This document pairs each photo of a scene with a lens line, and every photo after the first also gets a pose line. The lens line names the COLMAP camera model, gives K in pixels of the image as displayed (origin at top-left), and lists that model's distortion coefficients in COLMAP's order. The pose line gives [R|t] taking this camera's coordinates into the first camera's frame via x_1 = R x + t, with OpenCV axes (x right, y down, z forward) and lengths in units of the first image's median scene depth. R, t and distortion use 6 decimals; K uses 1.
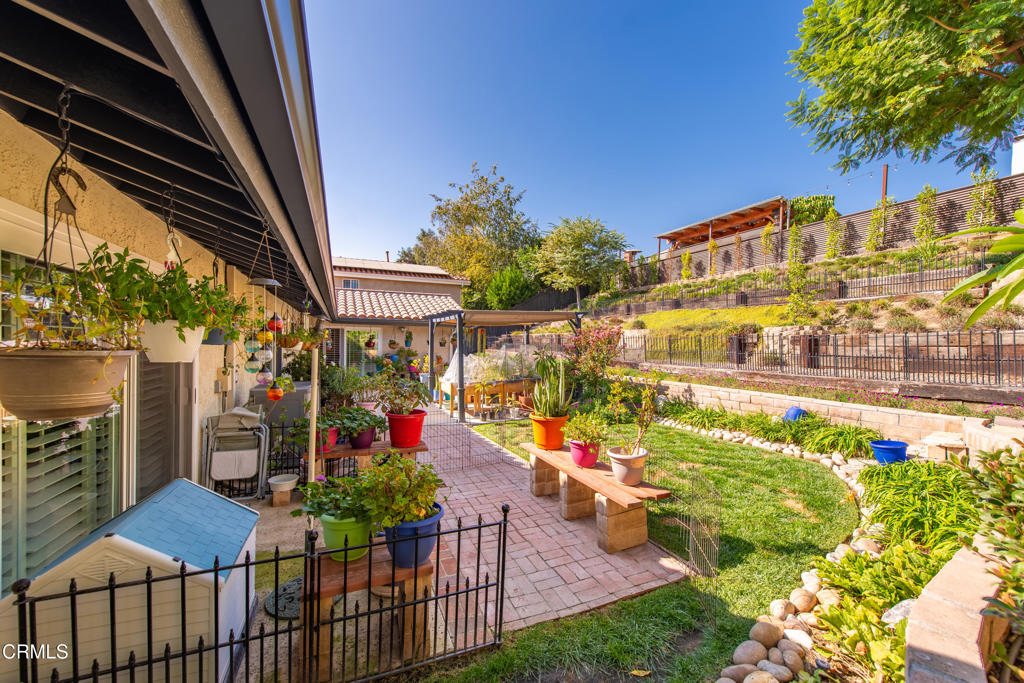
lens RADIAL K [[410.0, 0, 512.4], [0, 410.0, 350.9], [0, 0, 1]] dist [0.014392, -0.005407]
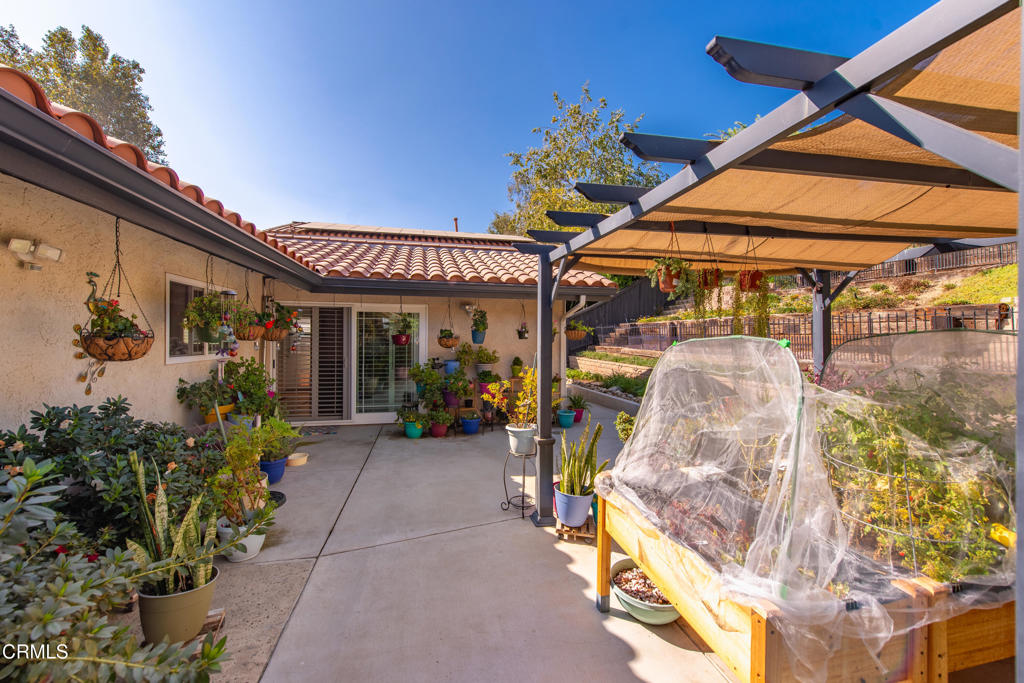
lens RADIAL K [[410.0, 0, 511.5], [0, 410.0, 339.5], [0, 0, 1]] dist [0.014392, -0.005407]
pose [[0.983554, -0.006456, -0.180498, -0.190323], [0.003226, 0.999829, -0.018184, -0.007897], [0.180585, 0.017303, 0.983407, 0.787068]]
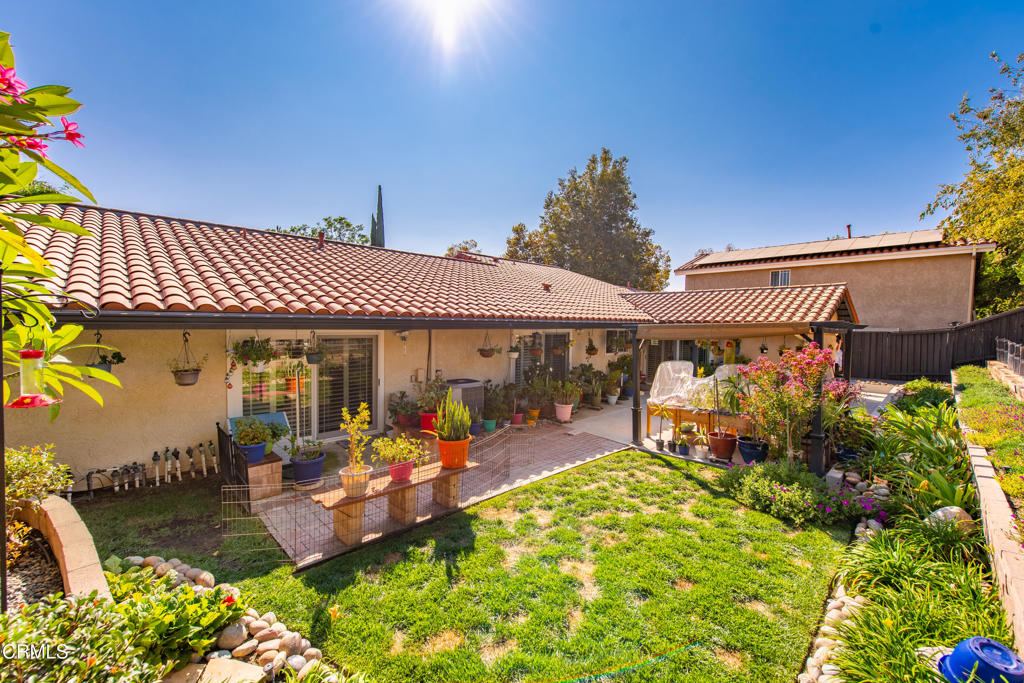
lens RADIAL K [[410.0, 0, 513.2], [0, 410.0, 337.2], [0, 0, 1]] dist [0.014392, -0.005407]
pose [[0.366360, 0.030892, -0.929960, 0.568085], [-0.027788, 0.999366, 0.022250, -0.075170], [0.930058, 0.017691, 0.366987, 0.332683]]
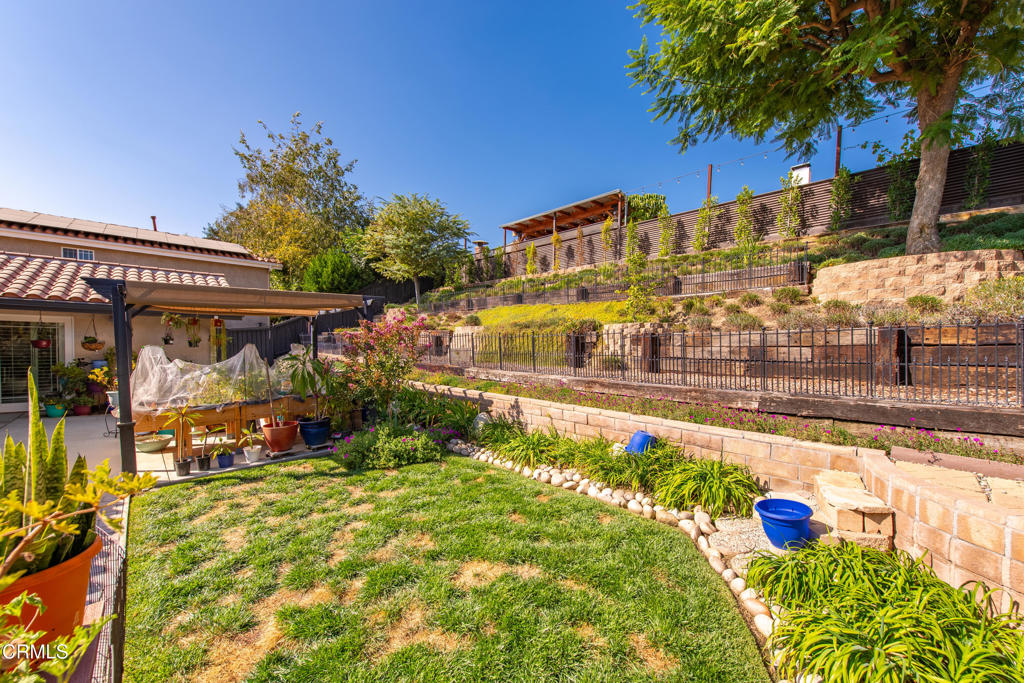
lens RADIAL K [[410.0, 0, 519.1], [0, 410.0, 356.4], [0, 0, 1]] dist [0.014392, -0.005407]
pose [[0.941588, -0.006187, 0.336711, 0.160780], [0.002562, 0.999934, 0.011210, -0.001341], [-0.336758, -0.009692, 0.941541, 0.261344]]
